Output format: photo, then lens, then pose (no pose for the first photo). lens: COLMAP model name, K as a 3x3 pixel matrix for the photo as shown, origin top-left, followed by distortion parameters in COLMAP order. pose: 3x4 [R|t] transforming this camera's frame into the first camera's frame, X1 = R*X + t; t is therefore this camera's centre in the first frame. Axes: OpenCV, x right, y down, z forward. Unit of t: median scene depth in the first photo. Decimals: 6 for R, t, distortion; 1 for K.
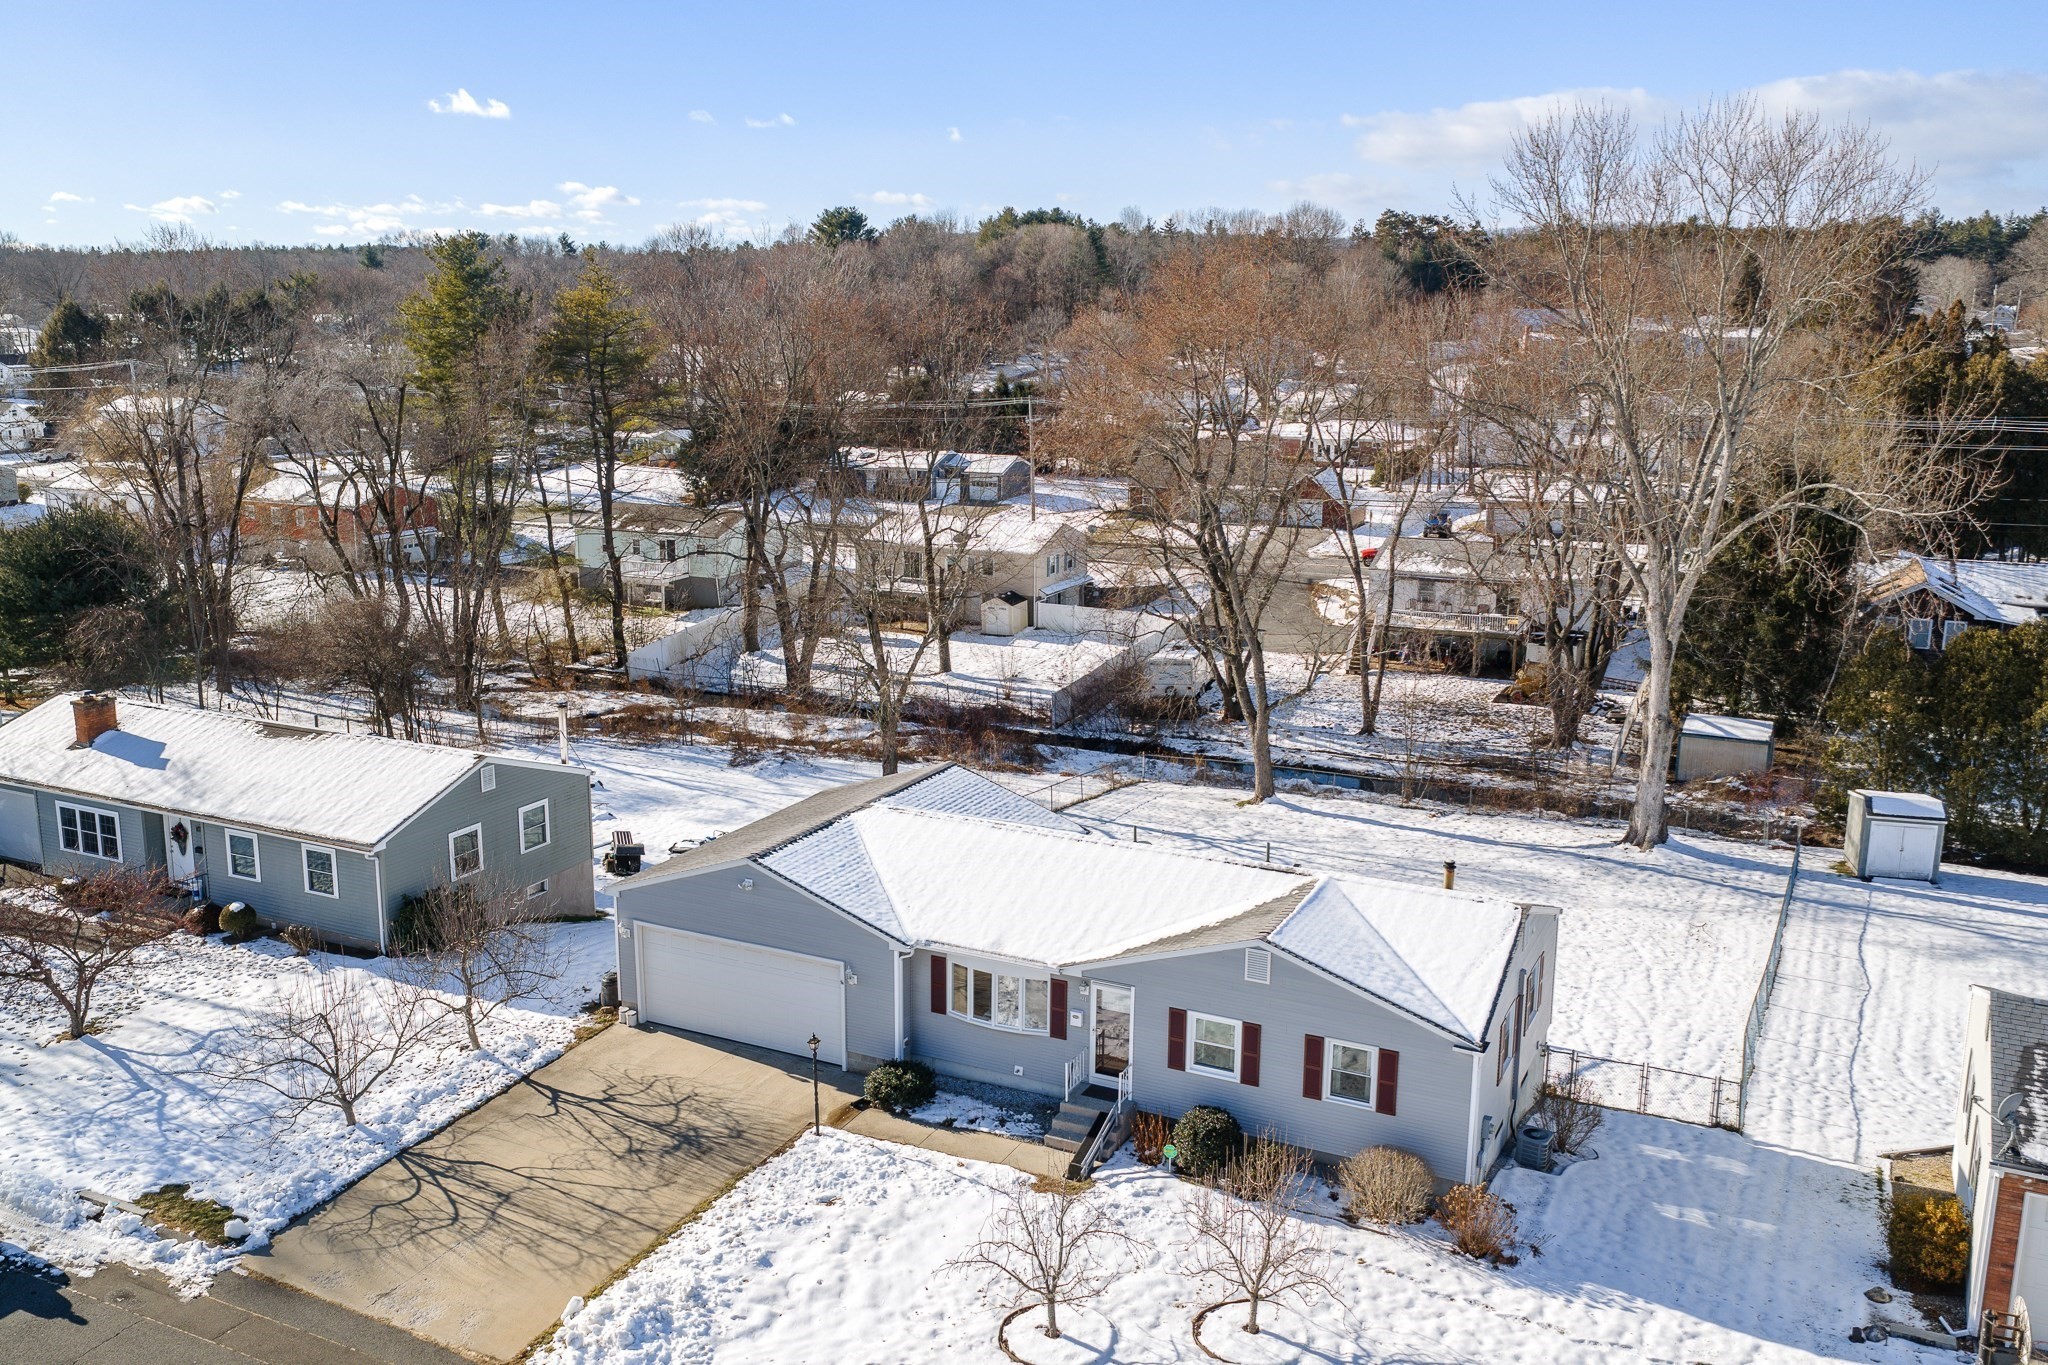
lens RADIAL K [[1729.8, 0, 1055.1], [0, 1729.8, 618.1], [0, 0, 1]] dist [0.006496, -0.004342]
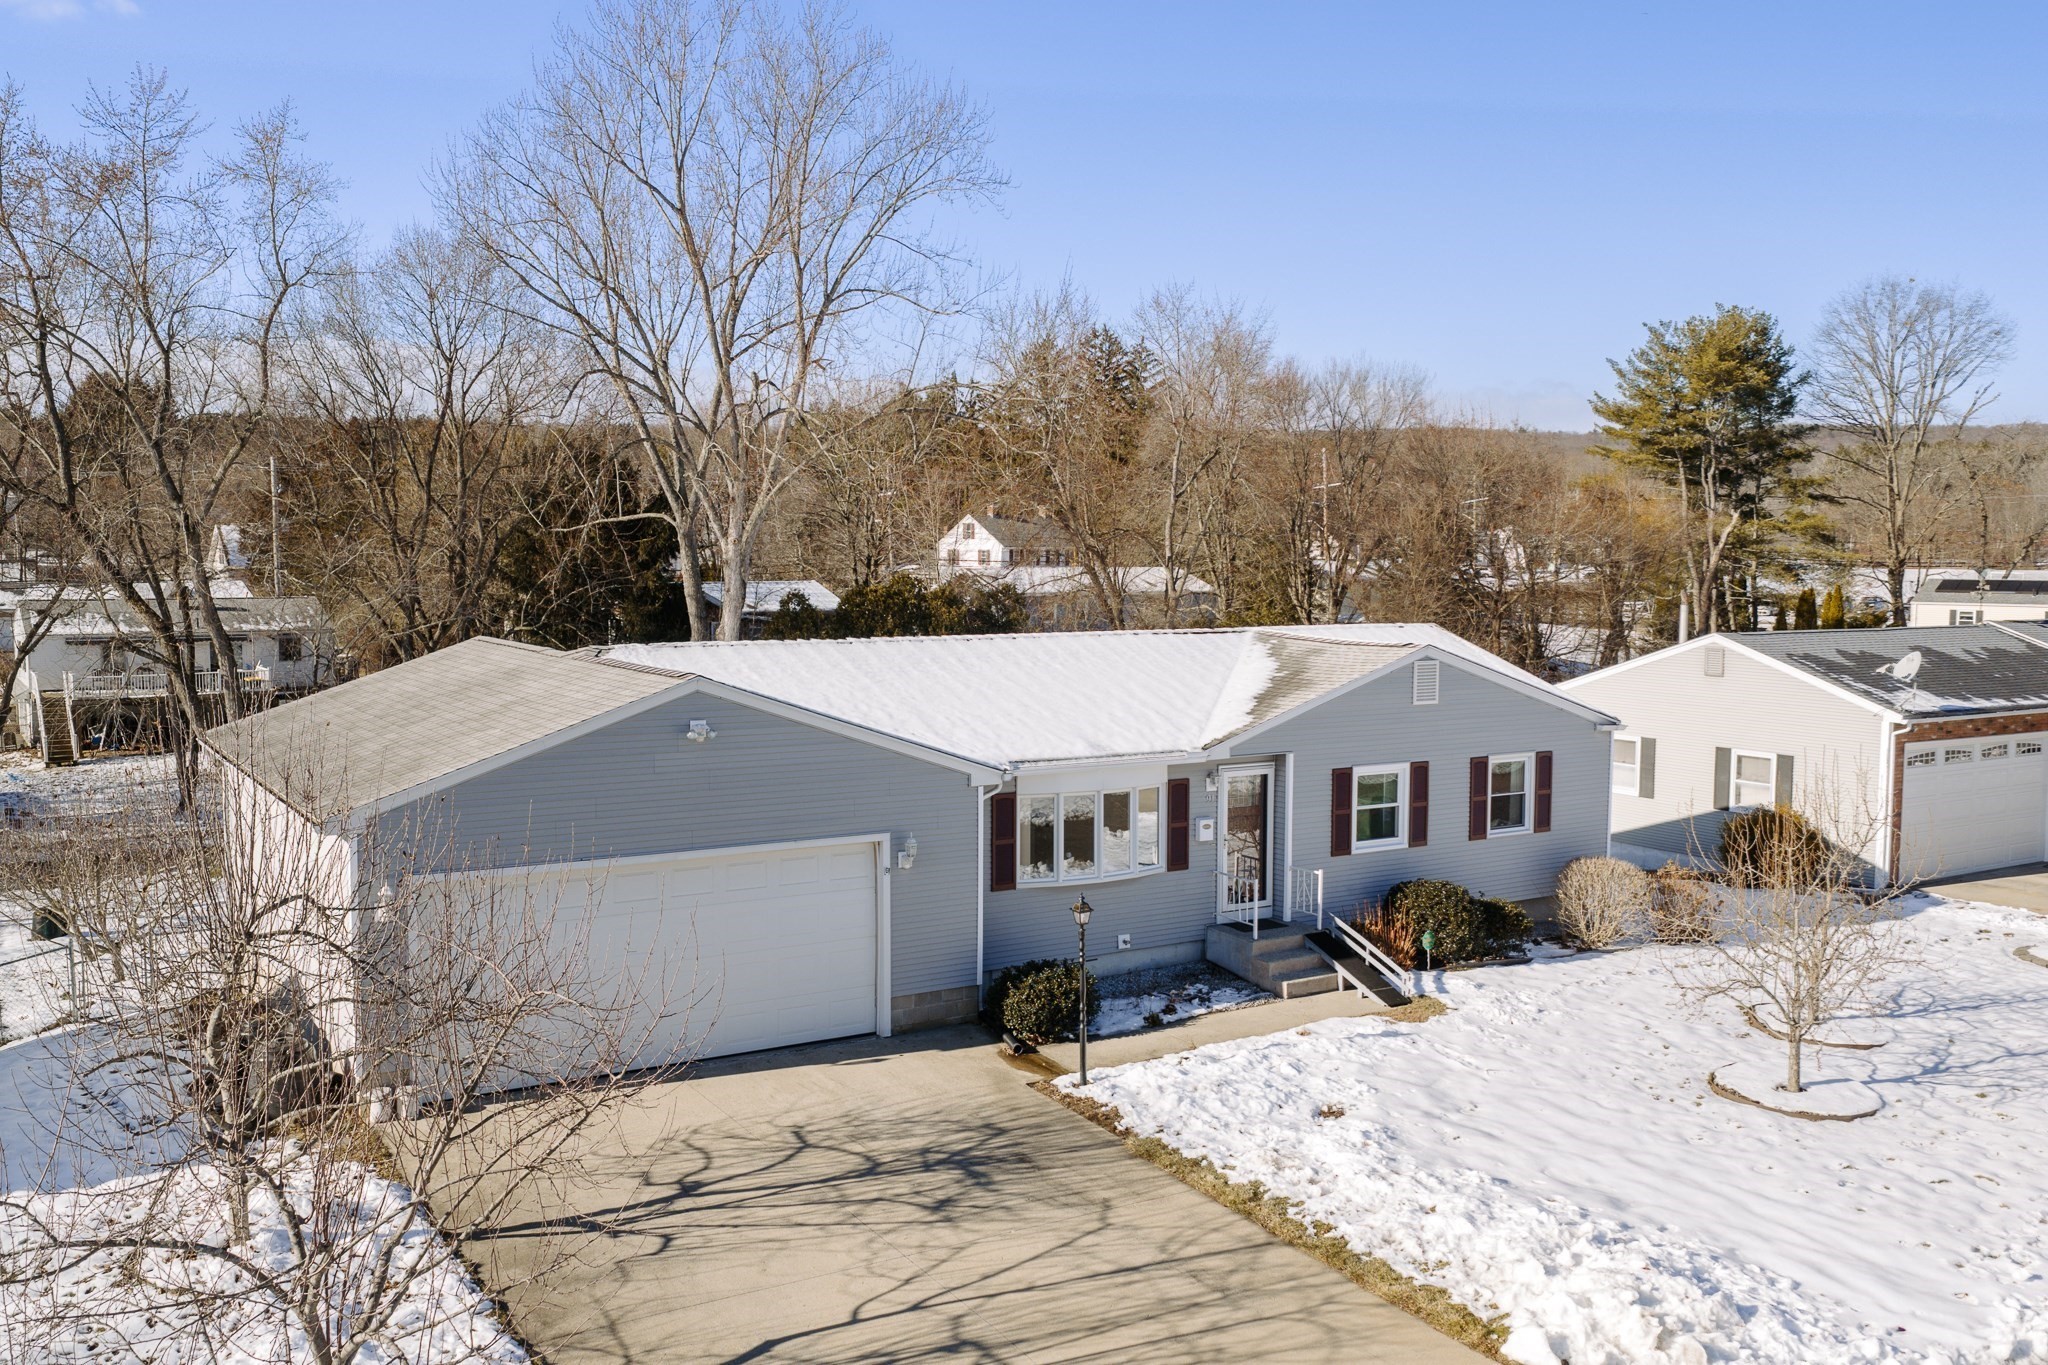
lens RADIAL K [[1707.9, 0, 1024.0], [0, 1707.9, 682.5], [0, 0, 1]] dist [0.008562, -0.011125]
pose [[0.549726, -0.079350, 0.831568, -0.565463], [0.151049, 0.988511, -0.005528, 0.163907], [-0.821575, 0.128646, 0.555396, 0.664747]]
